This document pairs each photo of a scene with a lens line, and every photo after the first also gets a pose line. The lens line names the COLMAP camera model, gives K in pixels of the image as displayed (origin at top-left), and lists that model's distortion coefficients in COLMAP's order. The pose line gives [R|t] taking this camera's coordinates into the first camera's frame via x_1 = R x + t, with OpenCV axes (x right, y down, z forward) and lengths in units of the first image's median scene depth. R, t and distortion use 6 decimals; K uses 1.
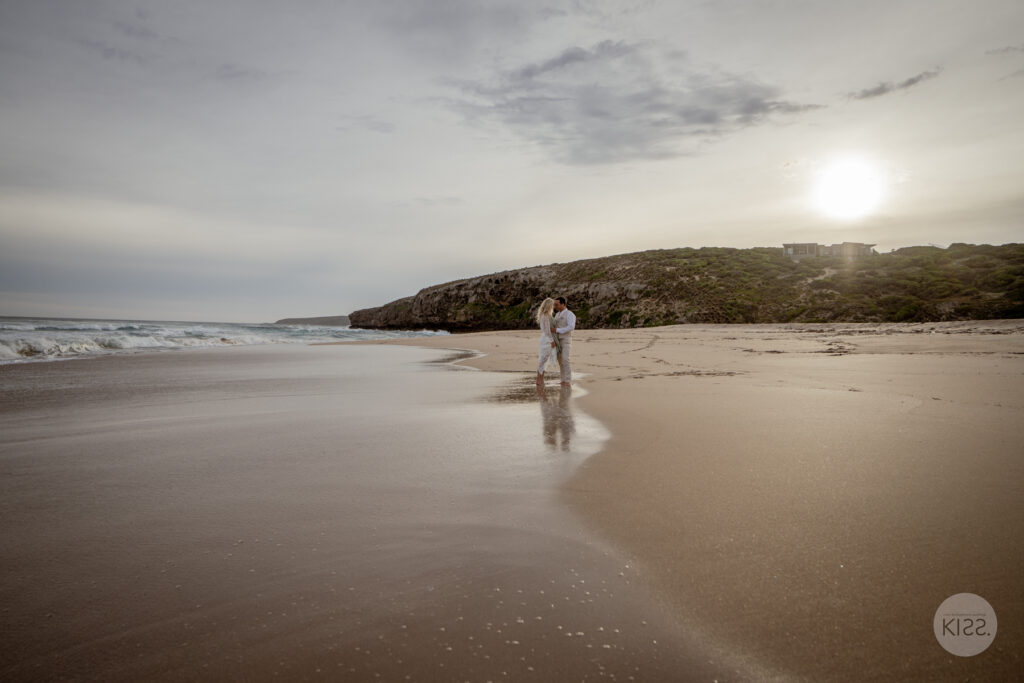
lens RADIAL K [[760.2, 0, 527.6], [0, 760.2, 339.9], [0, 0, 1]] dist [0.018437, 0.003484]
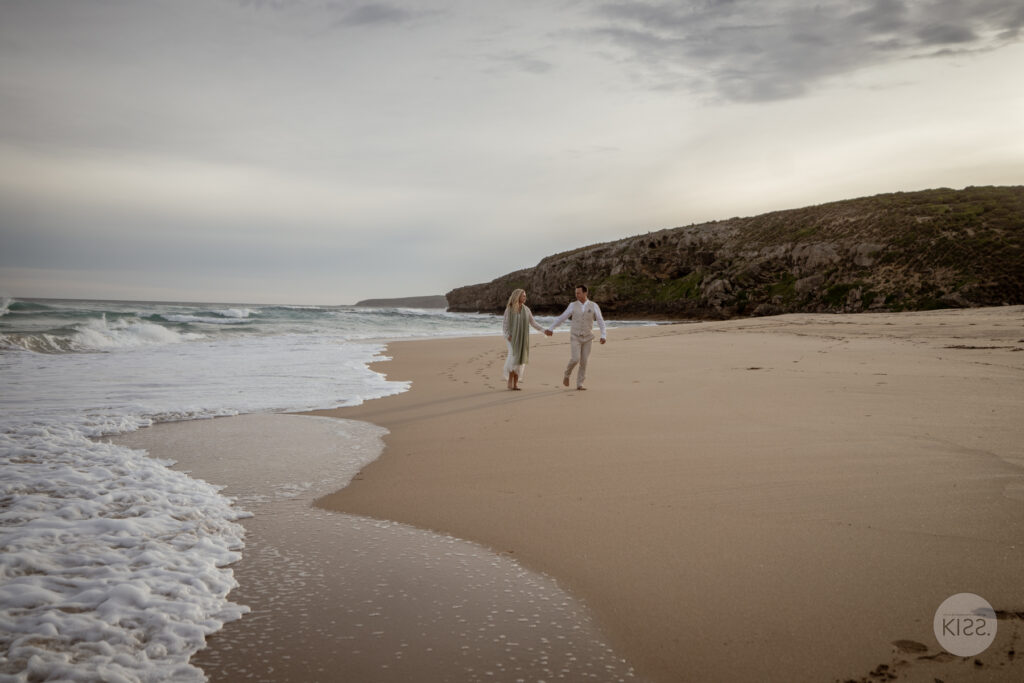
lens RADIAL K [[1017.2, 0, 499.2], [0, 1017.2, 315.2], [0, 0, 1]] dist [0.095739, 0.000000]
pose [[0.984275, -0.004419, -0.176587, -0.013566], [0.002452, 0.999933, -0.011354, -0.001270], [0.176625, 0.010742, 0.984220, 0.047790]]
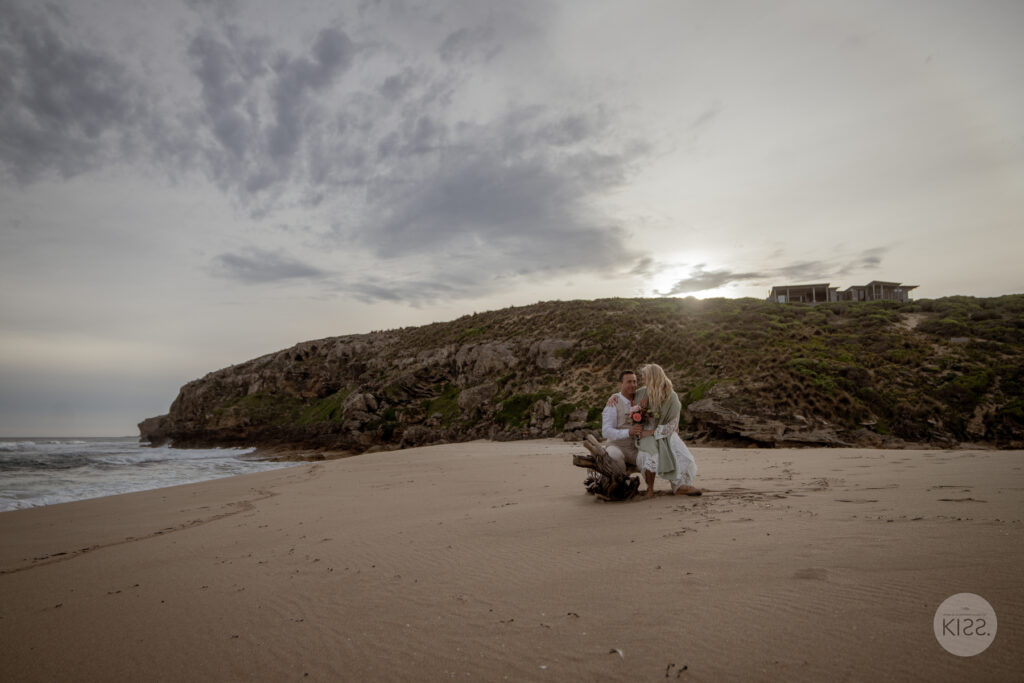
lens RADIAL K [[736.3, 0, 499.7], [0, 736.3, 331.1], [0, 0, 1]] dist [-0.010227, 0.047127]
pose [[0.990485, -0.005421, 0.137512, 0.036347], [0.026508, 0.988028, -0.151982, -0.007447], [-0.135042, 0.154181, 0.978771, 0.448026]]
